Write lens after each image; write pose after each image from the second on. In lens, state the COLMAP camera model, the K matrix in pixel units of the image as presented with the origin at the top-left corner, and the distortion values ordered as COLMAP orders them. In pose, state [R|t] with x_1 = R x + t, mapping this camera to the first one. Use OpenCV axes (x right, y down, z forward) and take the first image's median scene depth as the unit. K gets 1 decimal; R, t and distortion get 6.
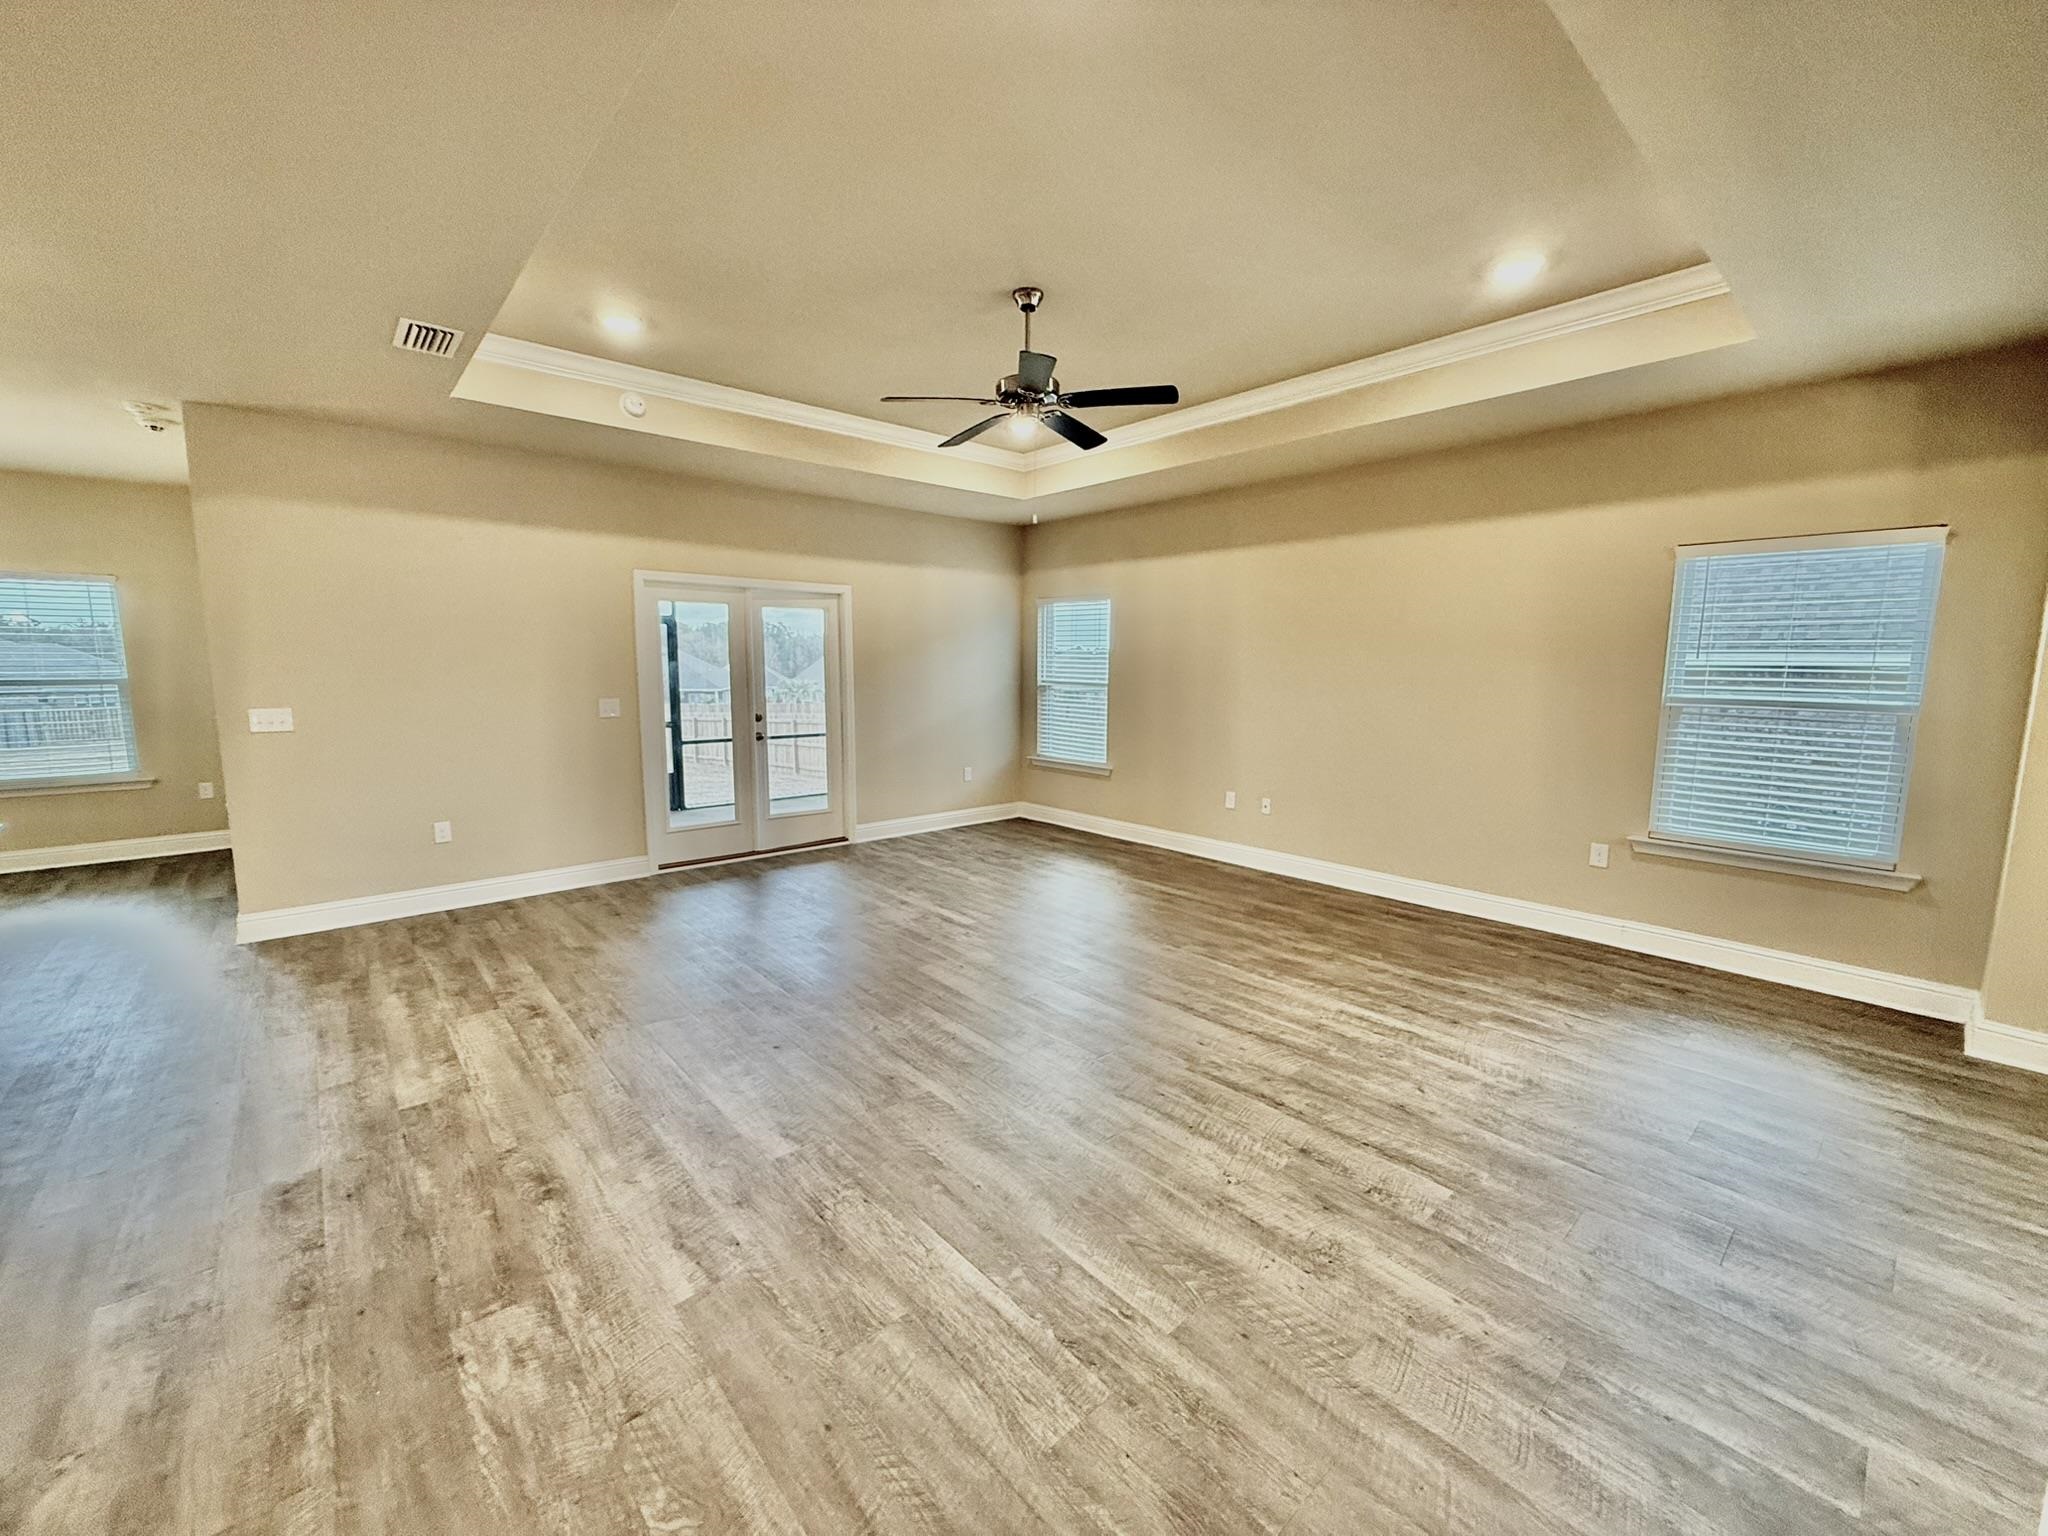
lens RADIAL K [[815.0, 0, 1017.9], [0, 815.0, 768.0], [0, 0, 1]] dist [-0.001599, 0.000542]
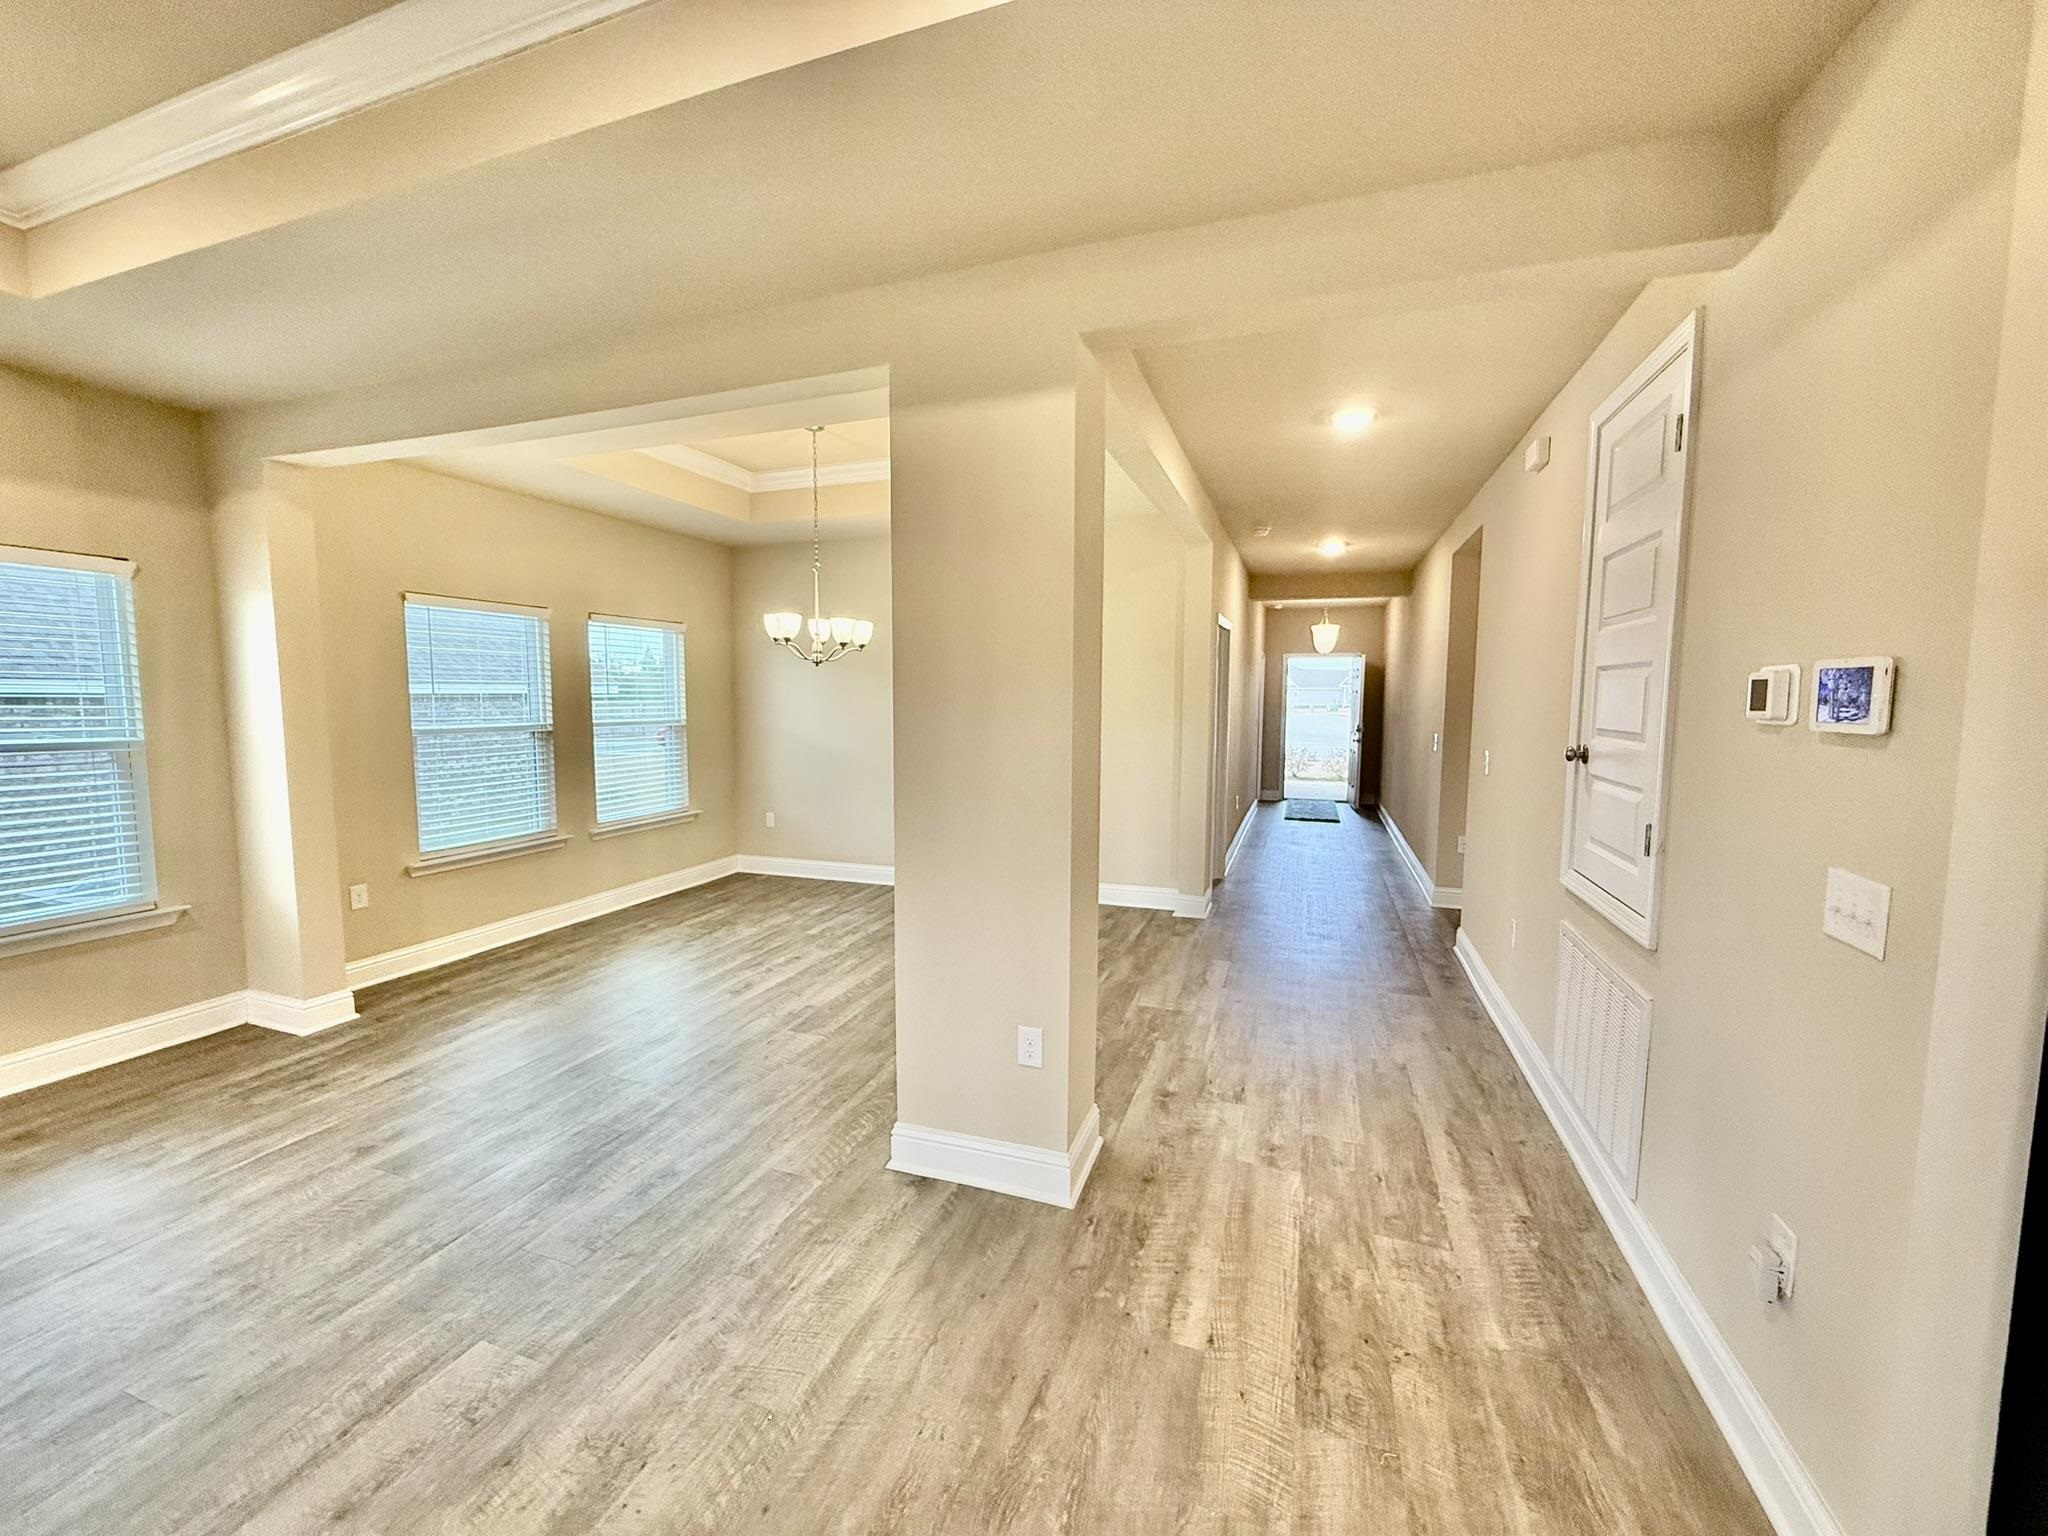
lens RADIAL K [[815.0, 0, 1017.9], [0, 815.0, 768.0], [0, 0, 1]] dist [-0.001599, 0.000542]
pose [[-0.484812, -0.085328, 0.870446, -0.266694], [0.107049, 0.981958, 0.155882, -0.082508], [-0.868043, 0.168754, -0.466931, 0.536070]]
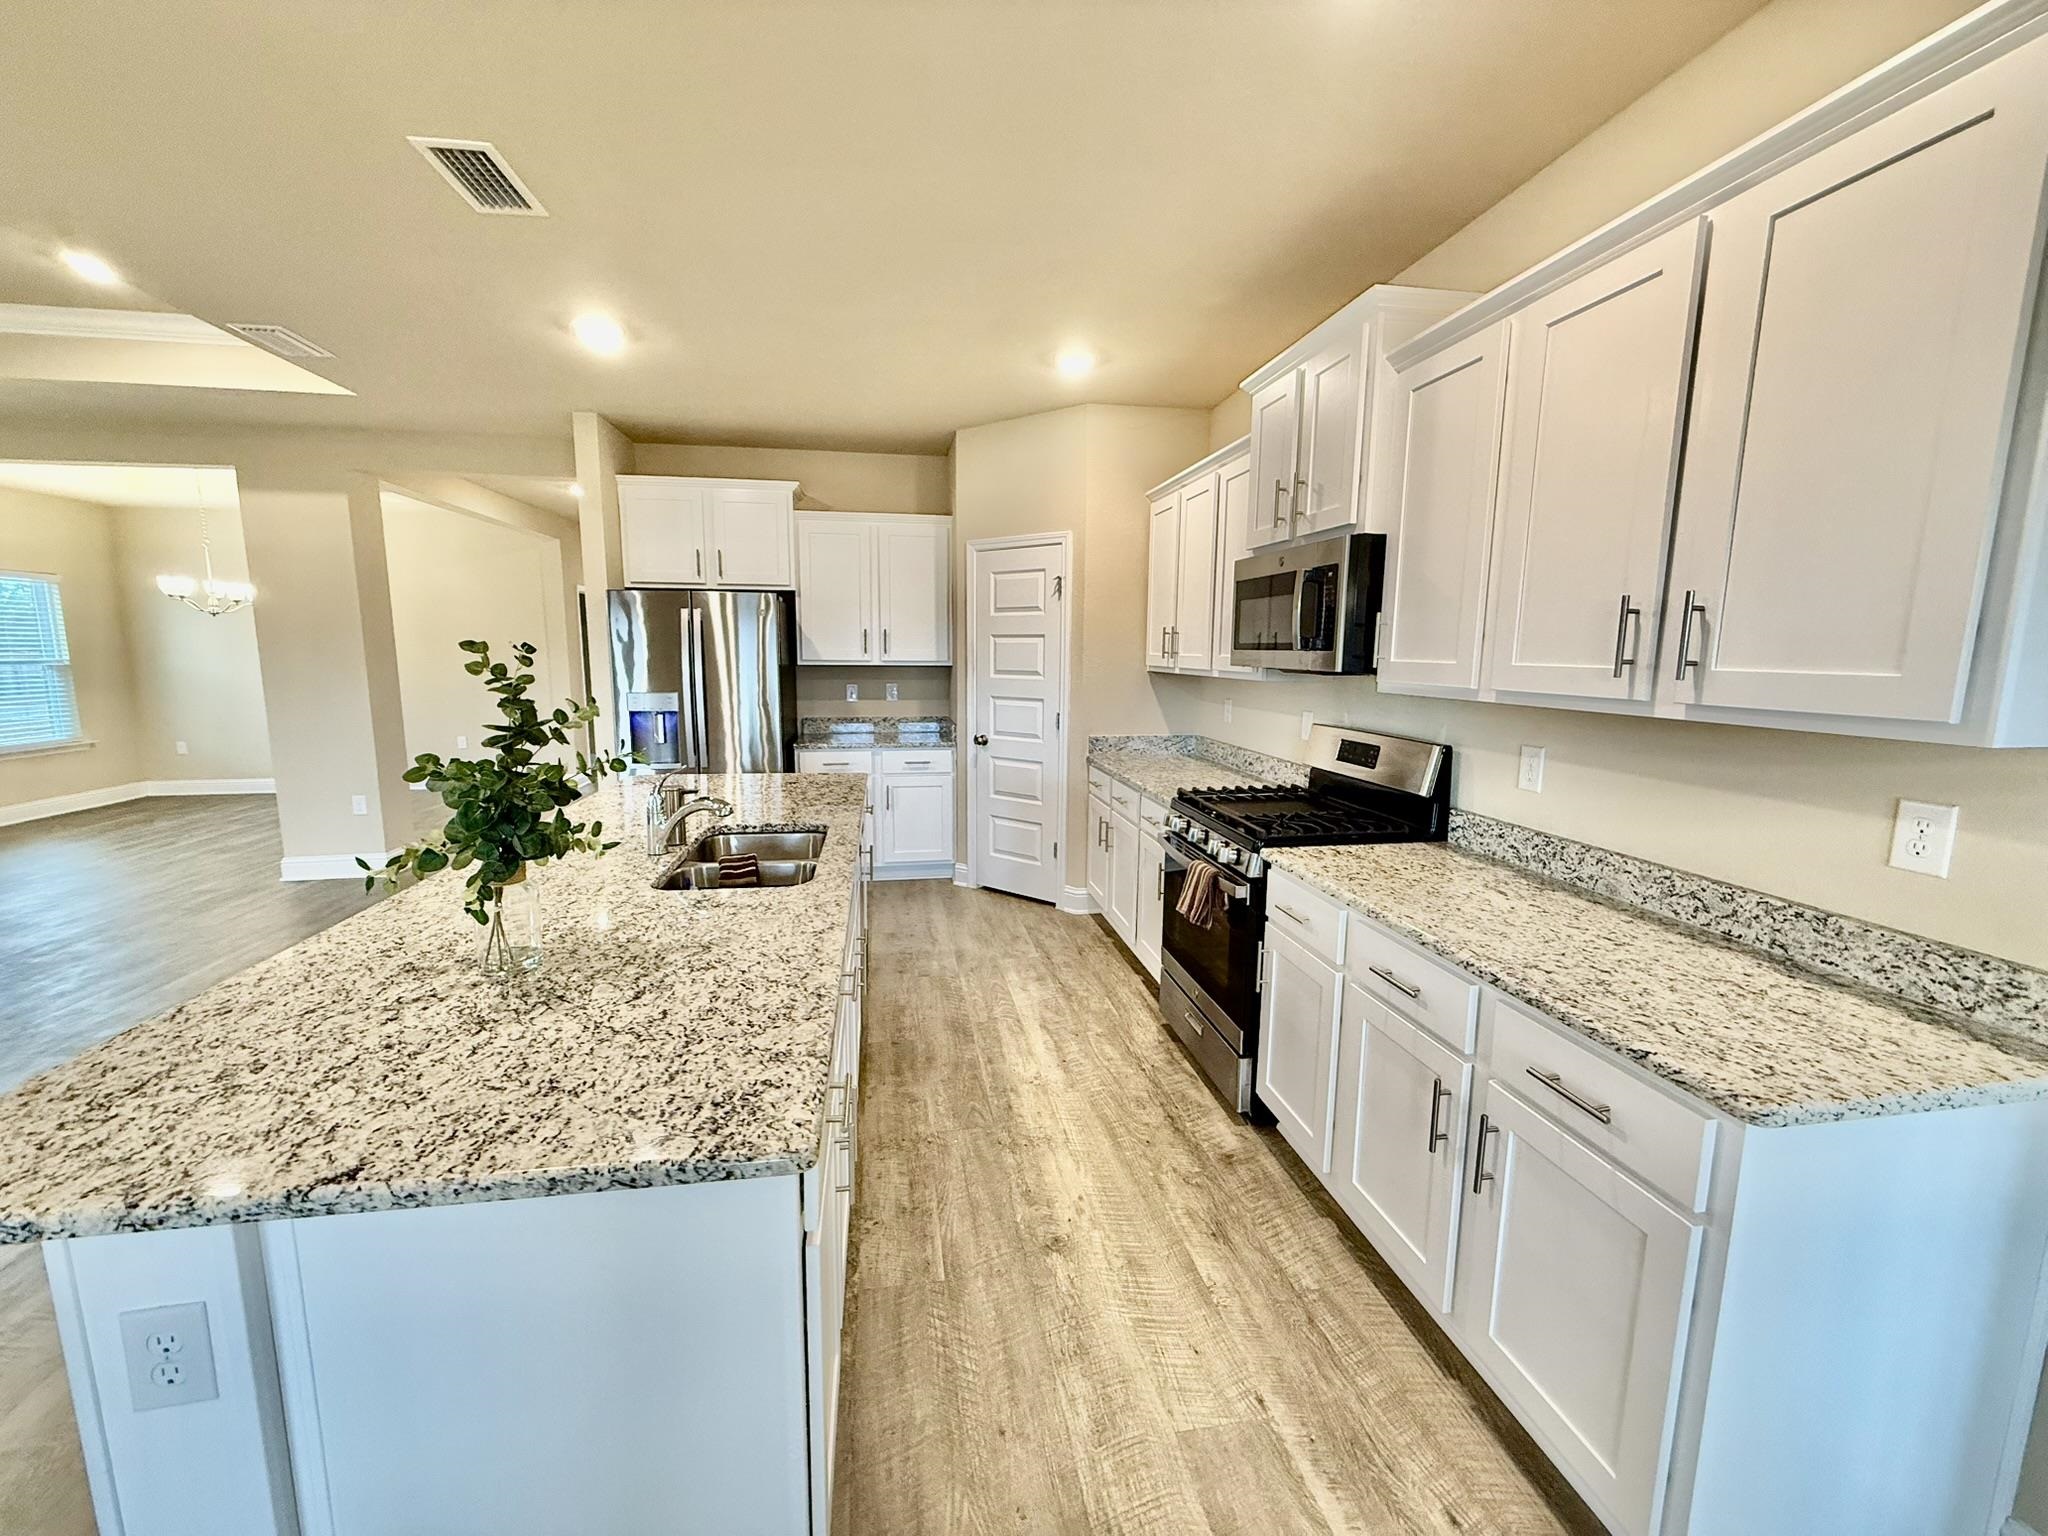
lens RADIAL K [[813.0, 0, 1016.3], [0, 813.0, 766.3], [0, 0, 1]] dist [-0.000738, 0.000411]
pose [[-0.848533, -0.086124, 0.522086, -1.447491], [0.058017, 0.965574, 0.253576, -0.106059], [-0.525952, 0.245457, -0.814325, 0.793821]]
